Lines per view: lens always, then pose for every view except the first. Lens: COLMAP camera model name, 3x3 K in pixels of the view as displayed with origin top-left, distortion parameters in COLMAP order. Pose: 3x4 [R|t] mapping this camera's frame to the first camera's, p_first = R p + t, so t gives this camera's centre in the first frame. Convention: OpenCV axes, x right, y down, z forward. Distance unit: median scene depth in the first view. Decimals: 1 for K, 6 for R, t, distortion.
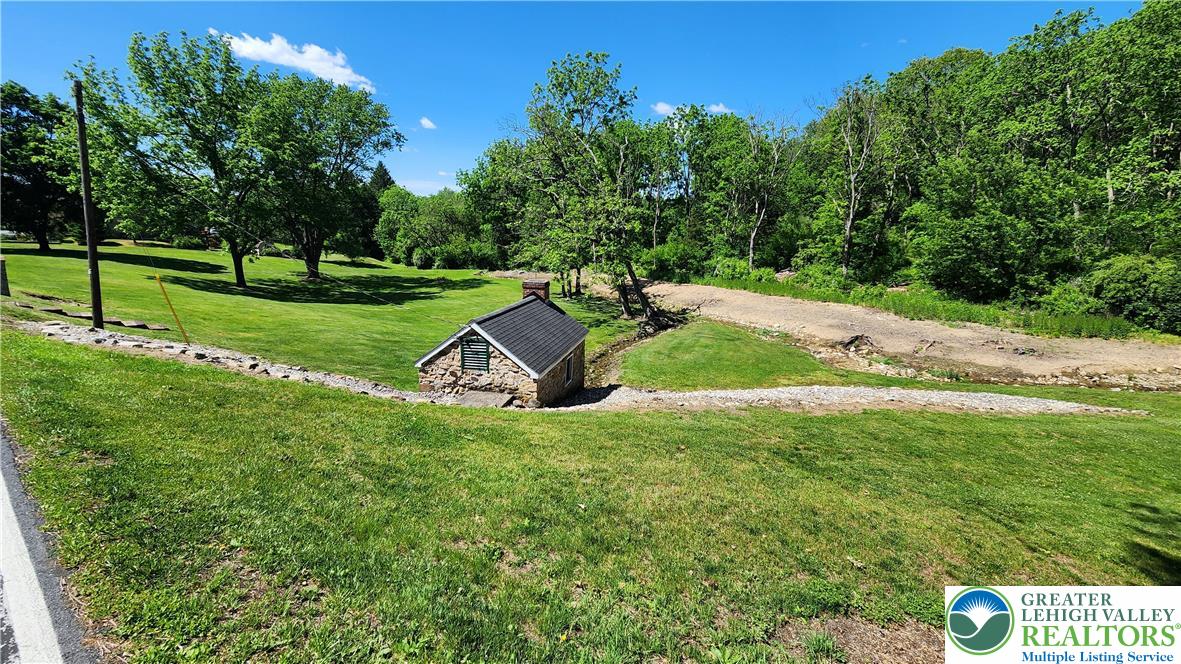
lens RADIAL K [[481.1, 0, 587.3], [0, 481.1, 324.7], [0, 0, 1]] dist [0.004708, -0.000529]
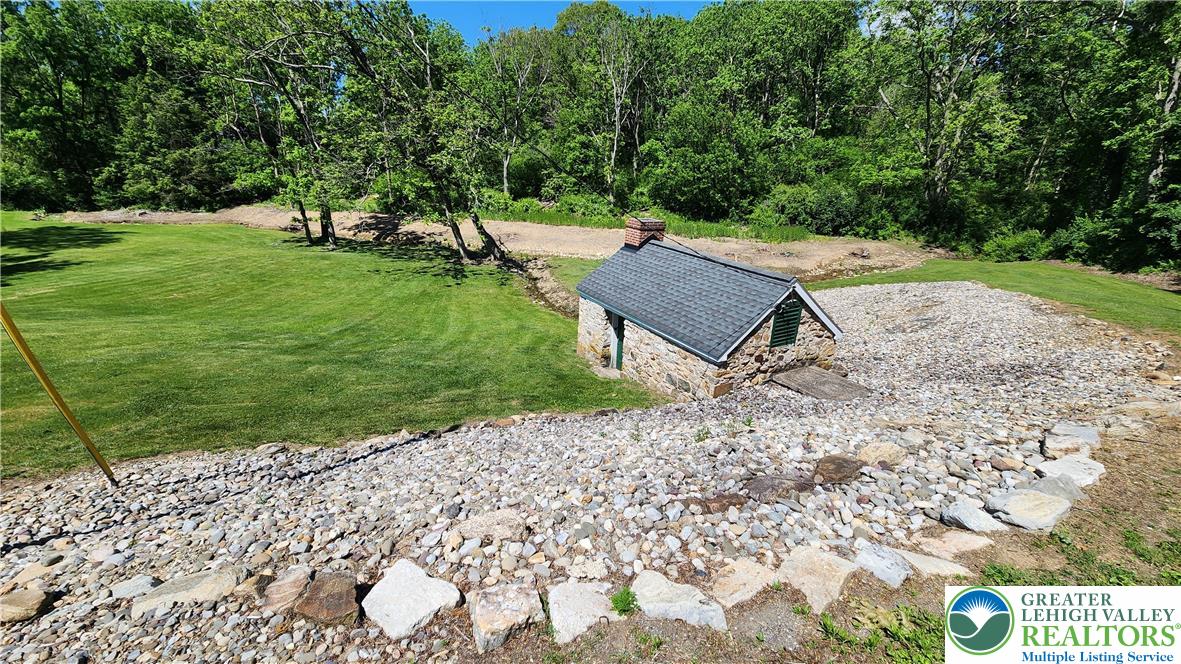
lens RADIAL K [[481.1, 0, 587.3], [0, 481.1, 324.7], [0, 0, 1]] dist [0.004708, -0.000529]
pose [[0.725551, -0.194199, 0.660198, -0.381643], [0.101252, 0.979041, 0.176712, -0.039503], [-0.680679, -0.061367, 0.730007, 0.277493]]
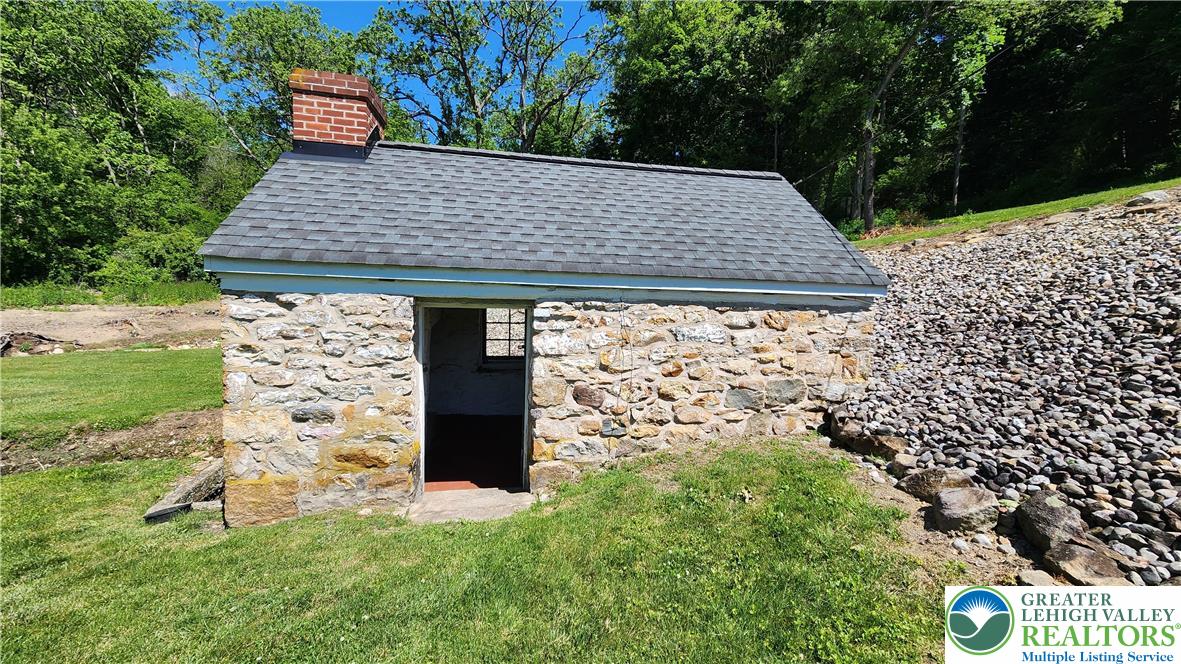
lens RADIAL K [[481.1, 0, 587.3], [0, 481.1, 324.7], [0, 0, 1]] dist [0.004708, -0.000529]
pose [[-0.416159, -0.108214, 0.902830, -0.236256], [0.149158, 0.971319, 0.185178, 0.007230], [-0.896975, 0.211728, -0.388082, 0.552956]]
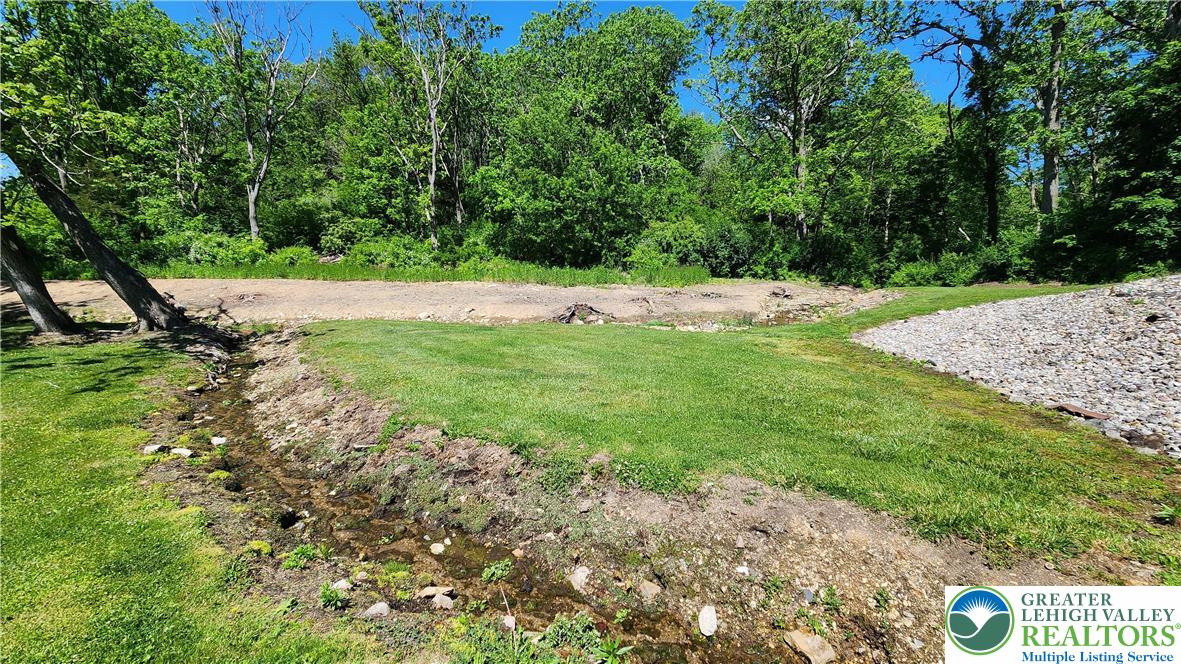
lens RADIAL K [[481.1, 0, 587.3], [0, 481.1, 324.7], [0, 0, 1]] dist [0.004708, -0.000529]
pose [[0.427596, -0.119912, 0.895981, -0.058147], [0.166089, 0.984711, 0.052524, 0.016722], [-0.888581, 0.126354, 0.440975, 0.626629]]
